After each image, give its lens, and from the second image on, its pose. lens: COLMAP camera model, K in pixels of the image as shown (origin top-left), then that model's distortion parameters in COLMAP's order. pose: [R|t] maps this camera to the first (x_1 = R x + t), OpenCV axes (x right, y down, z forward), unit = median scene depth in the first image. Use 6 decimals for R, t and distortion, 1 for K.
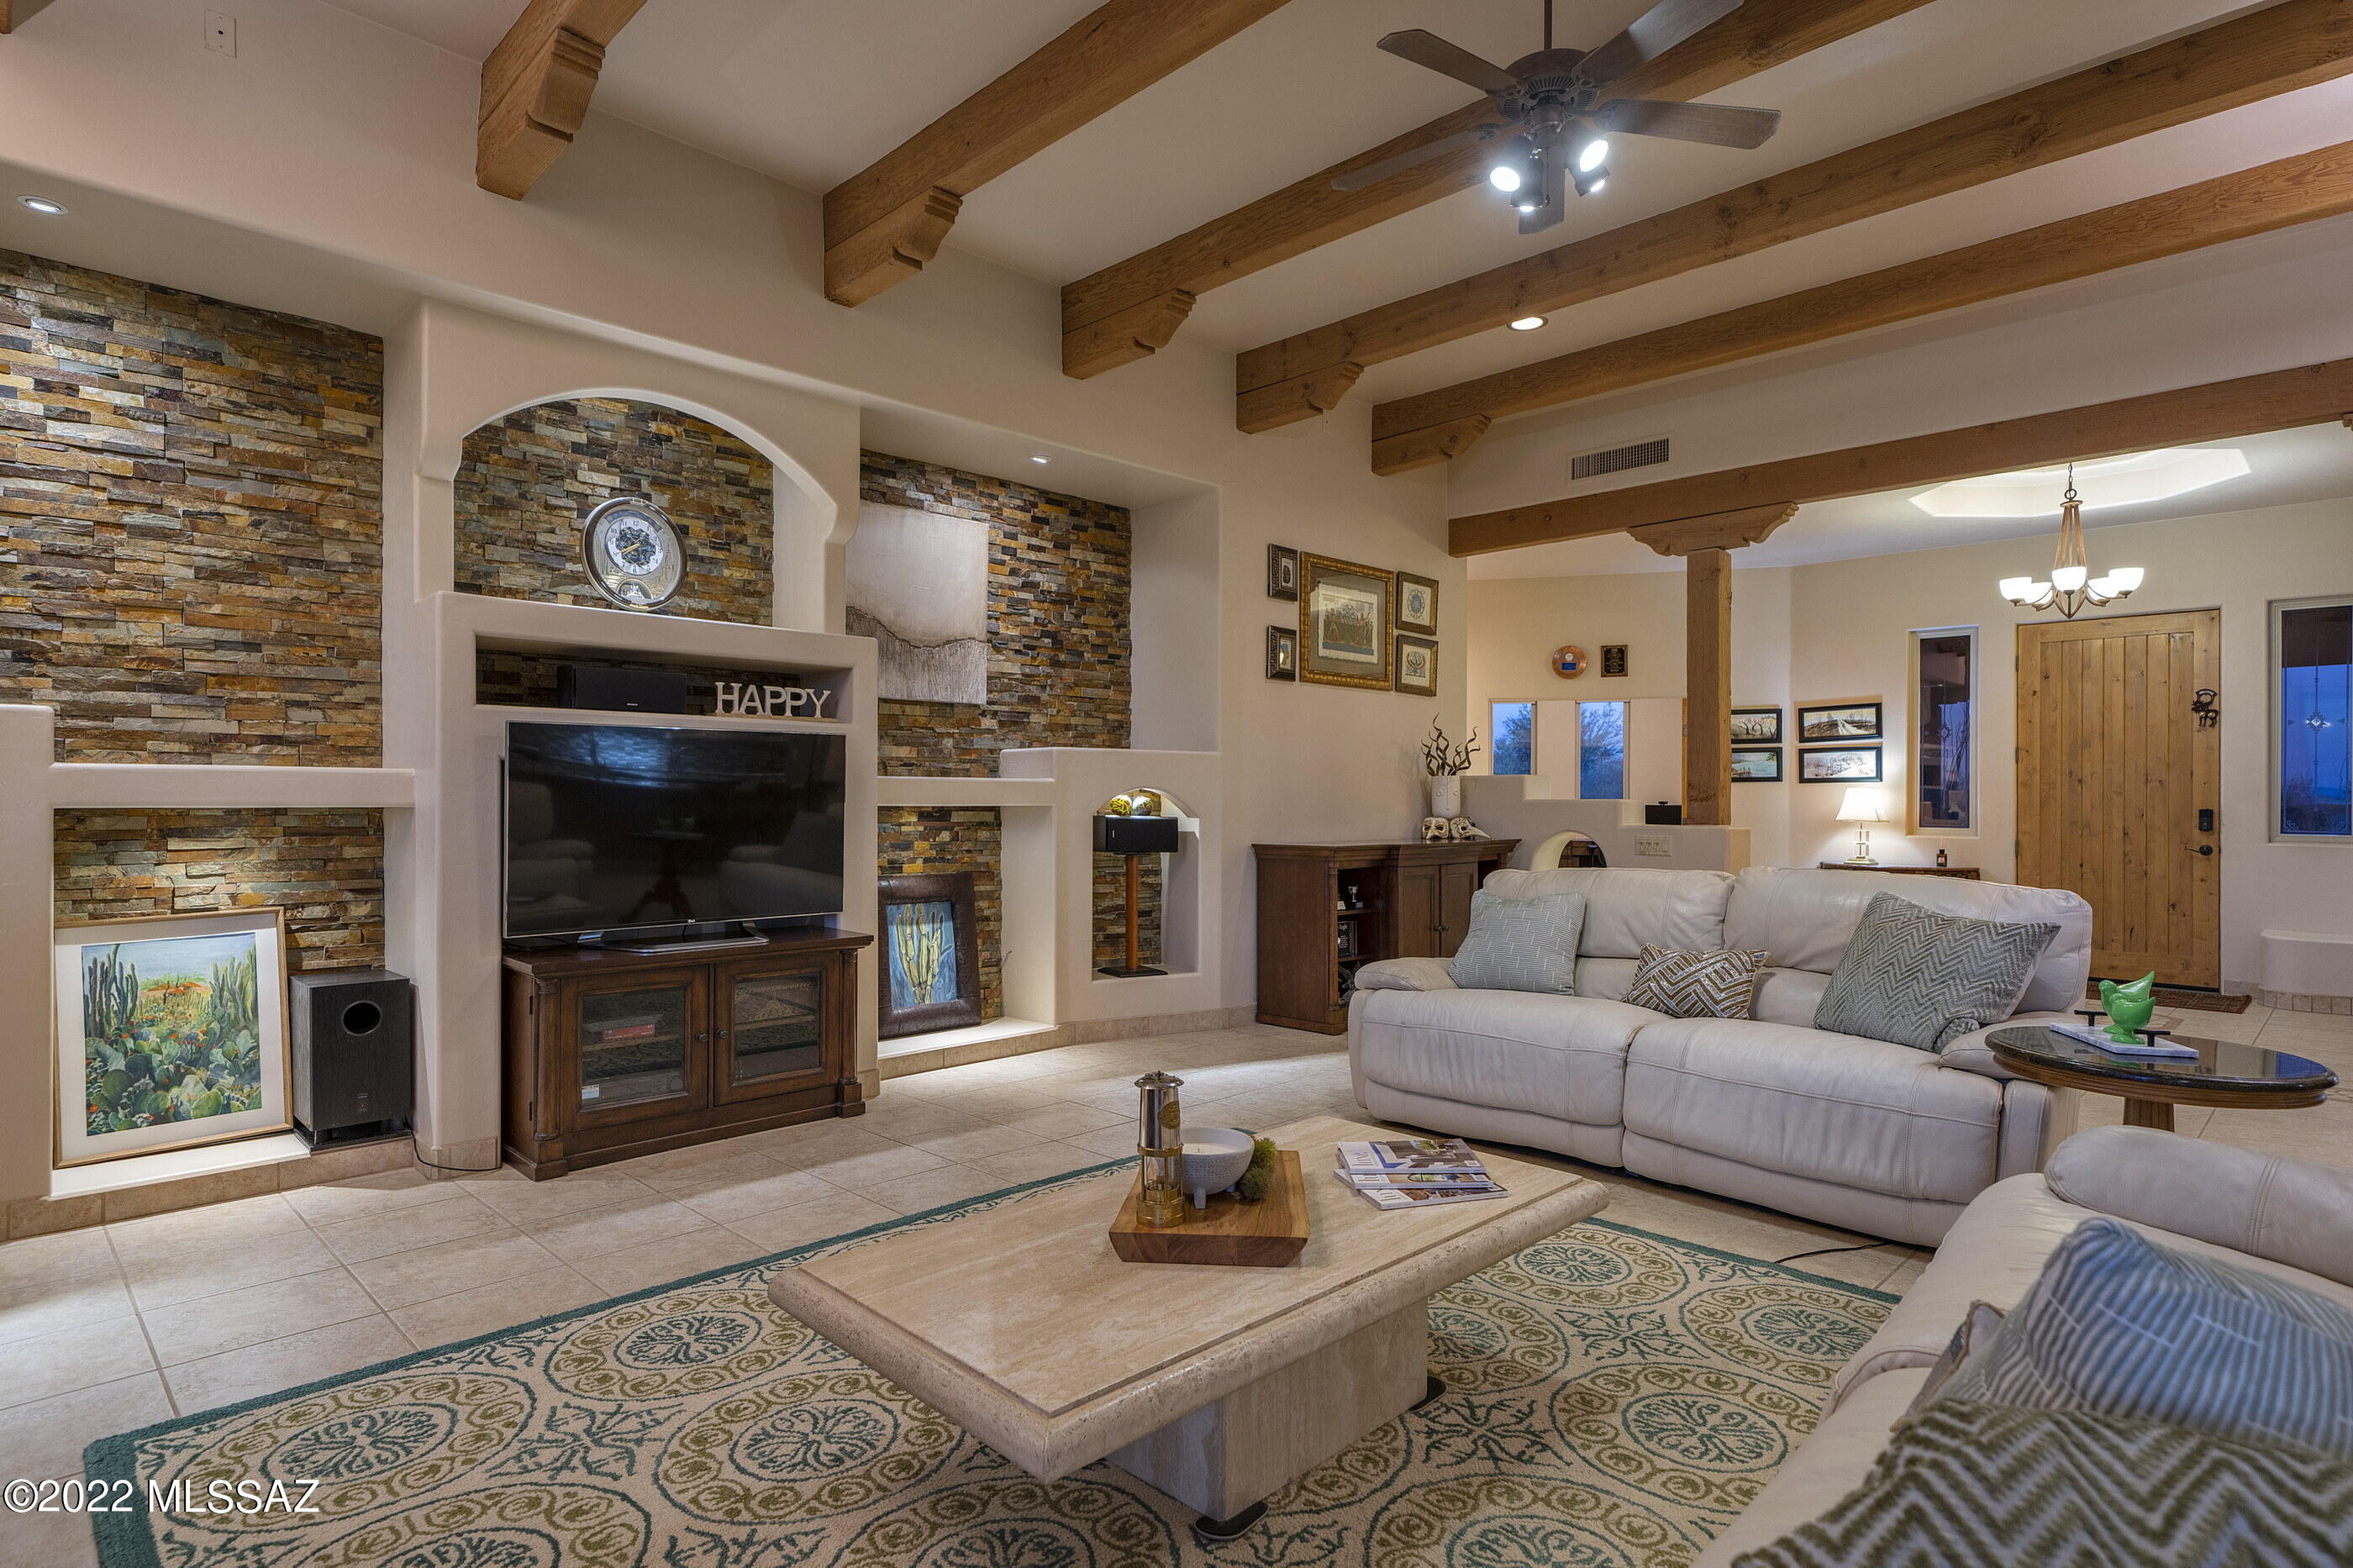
lens RADIAL K [[1252.9, 0, 1205.7], [0, 1252.9, 799.2], [0, 0, 1]] dist [-0.003696, 0.001804]
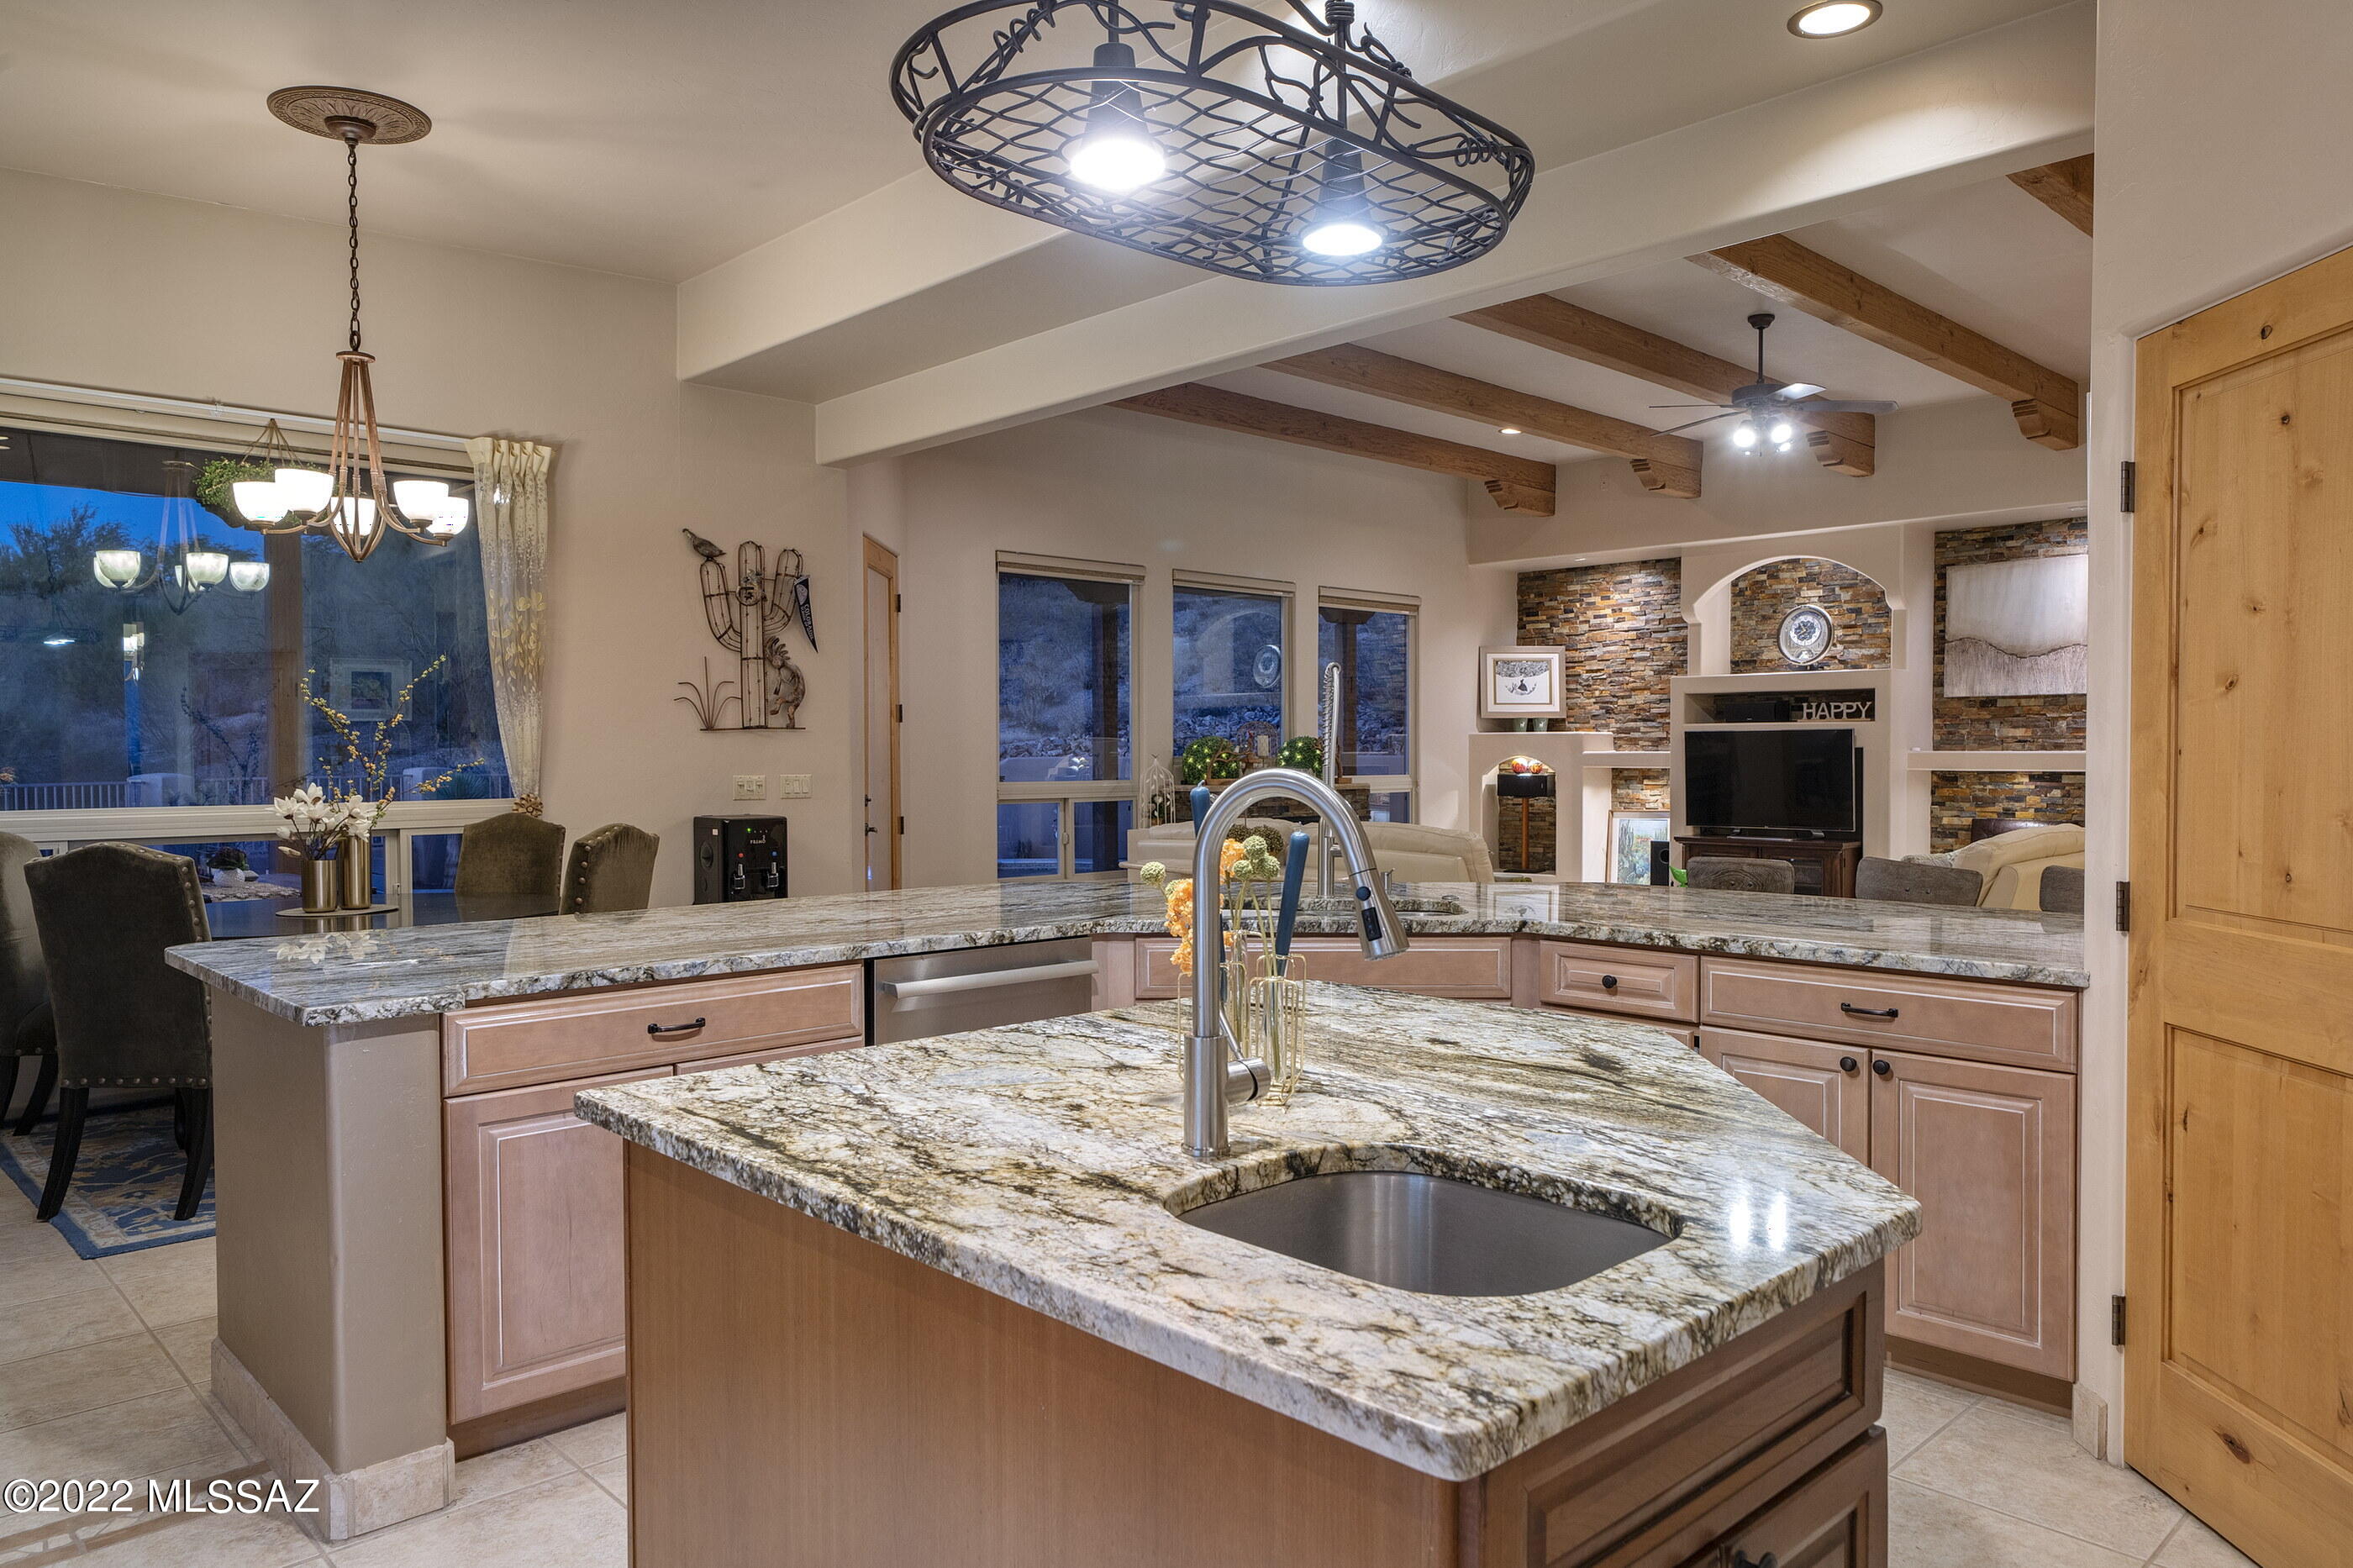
lens RADIAL K [[1423.7, 0, 1056.9], [0, 1423.7, 780.0], [0, 0, 1]] dist [0.002480, 0.000985]
pose [[-0.121952, 0.015756, -0.992411, 1.816412], [-0.000251, 0.999873, 0.015905, -0.011278], [0.992536, 0.002188, -0.121932, 0.145891]]
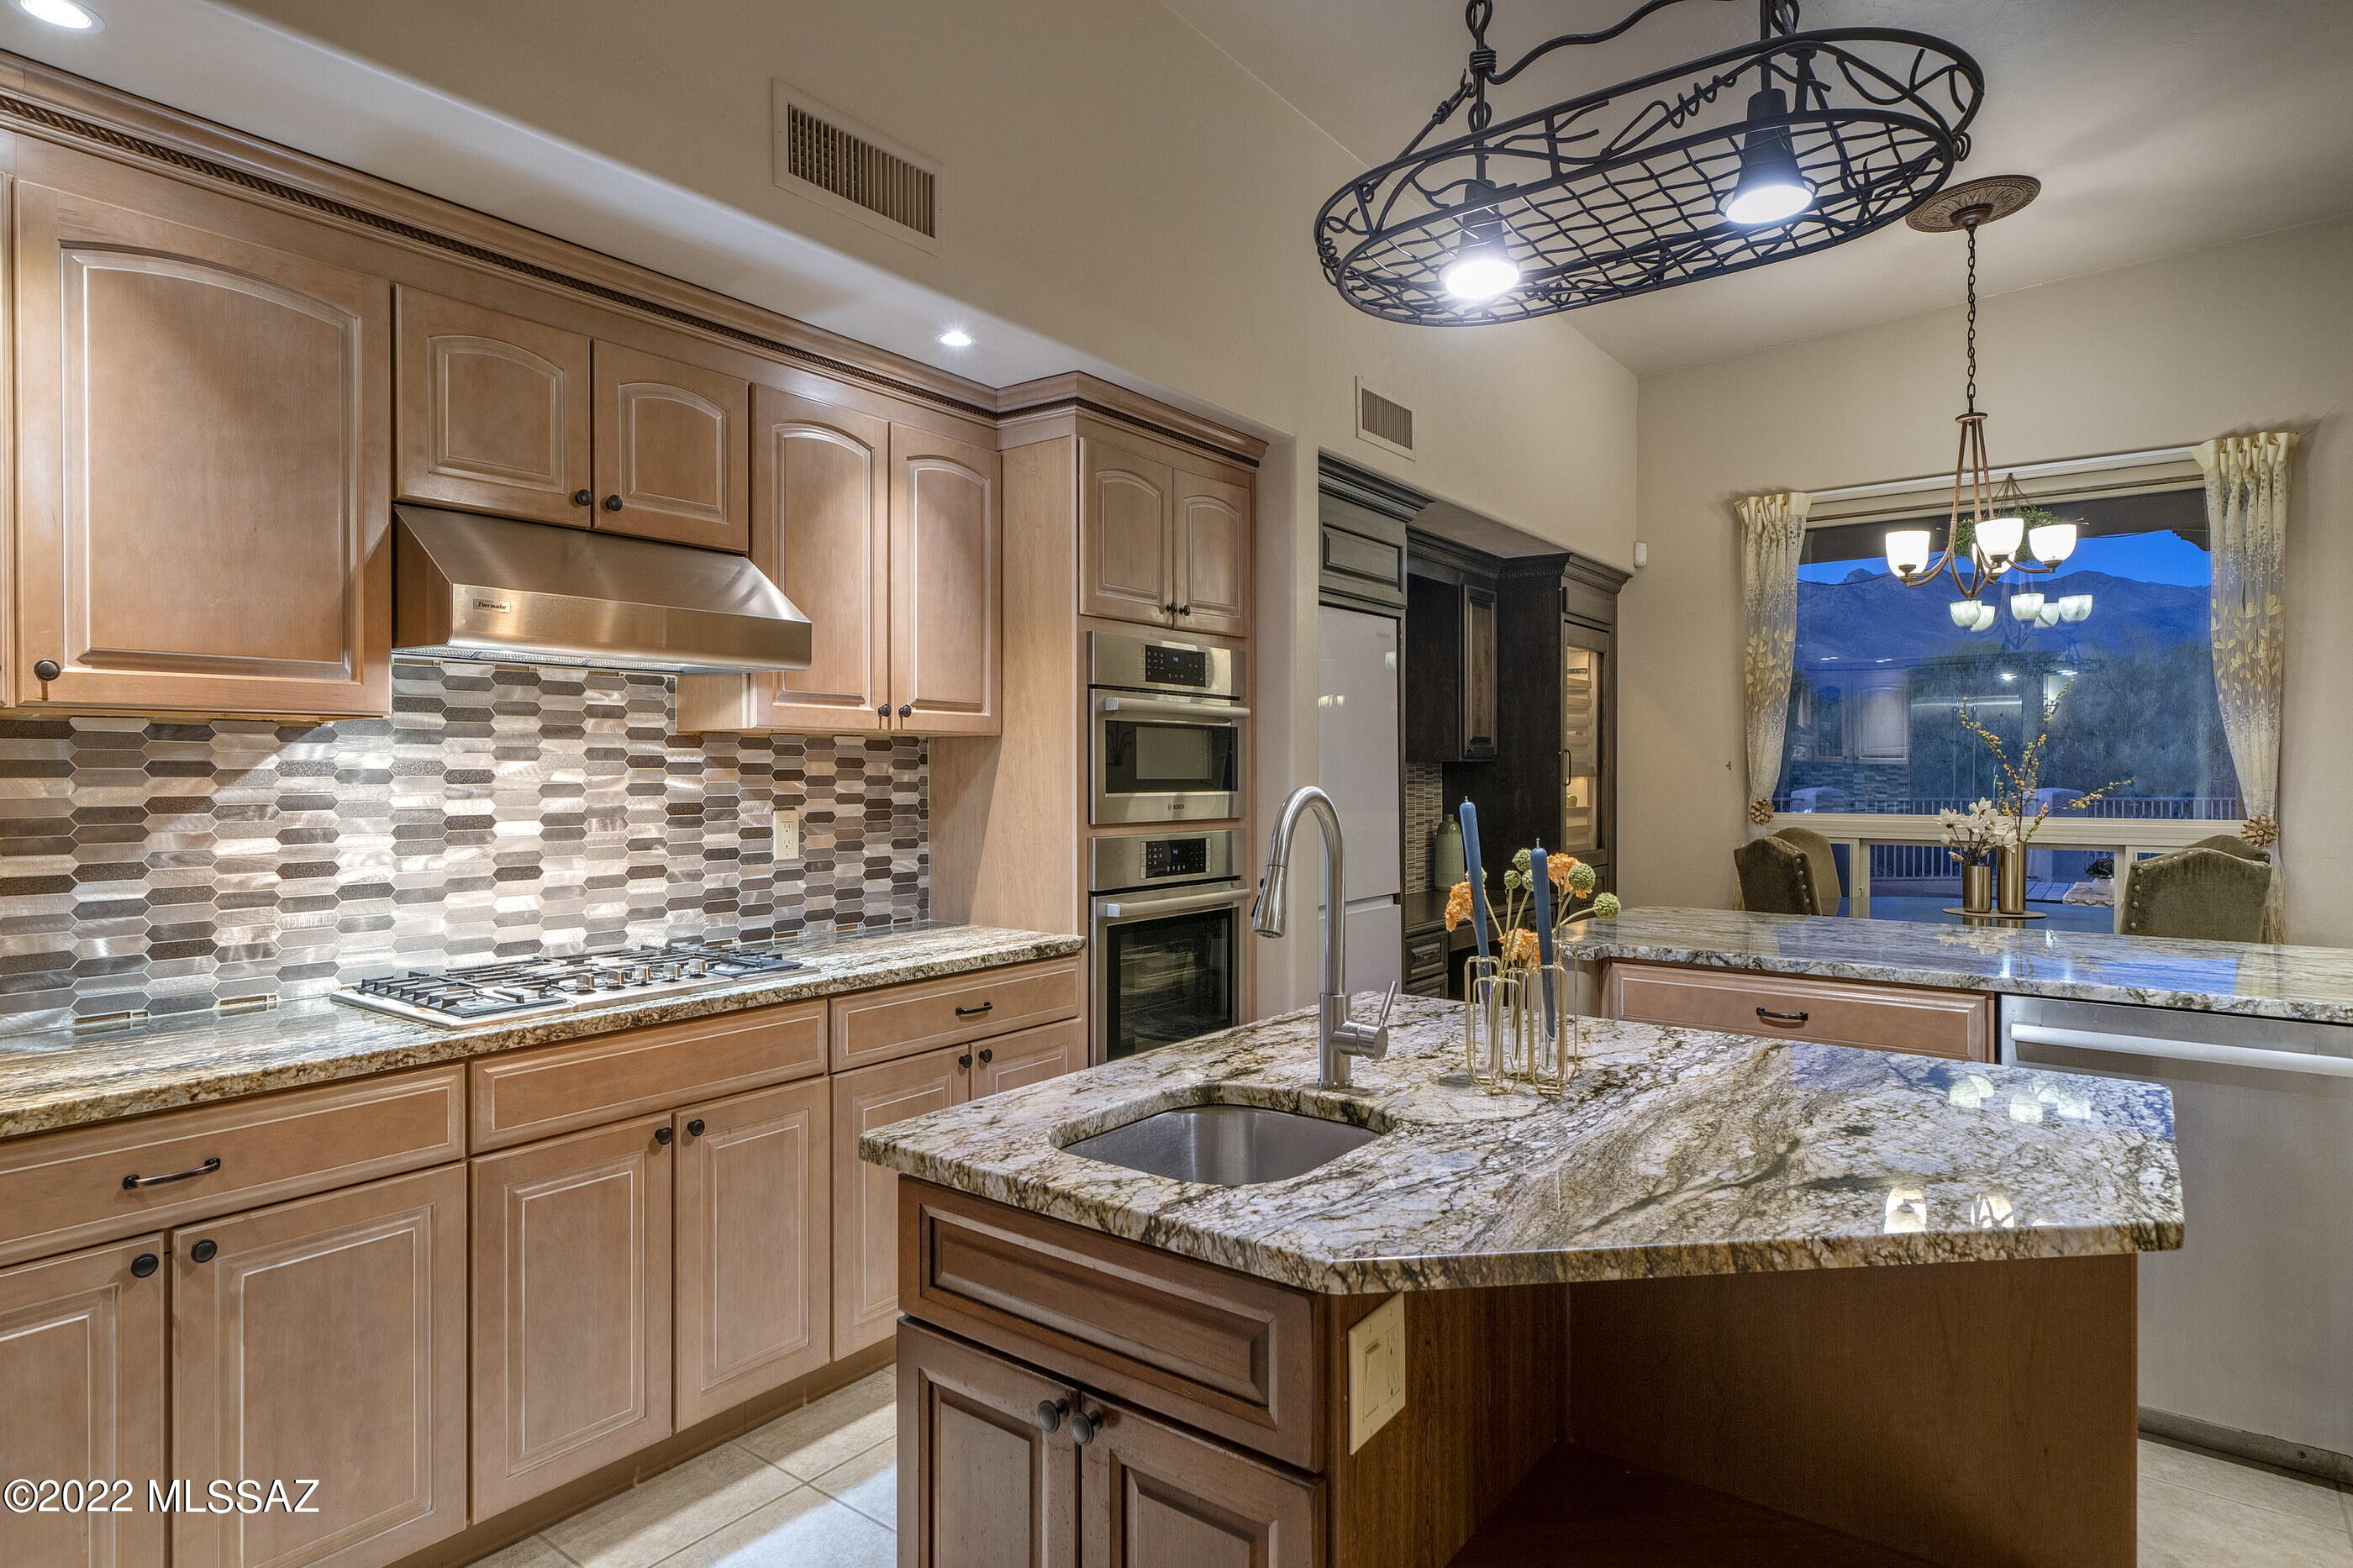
lens RADIAL K [[1252.9, 0, 1159.9], [0, 1252.9, 773.0], [0, 0, 1]] dist [-0.003696, 0.001804]
pose [[-0.996058, -0.004190, -0.088601, 1.594836], [-0.004477, 0.999985, 0.003041, -0.012892], [0.088587, 0.003426, -0.996063, 0.468272]]
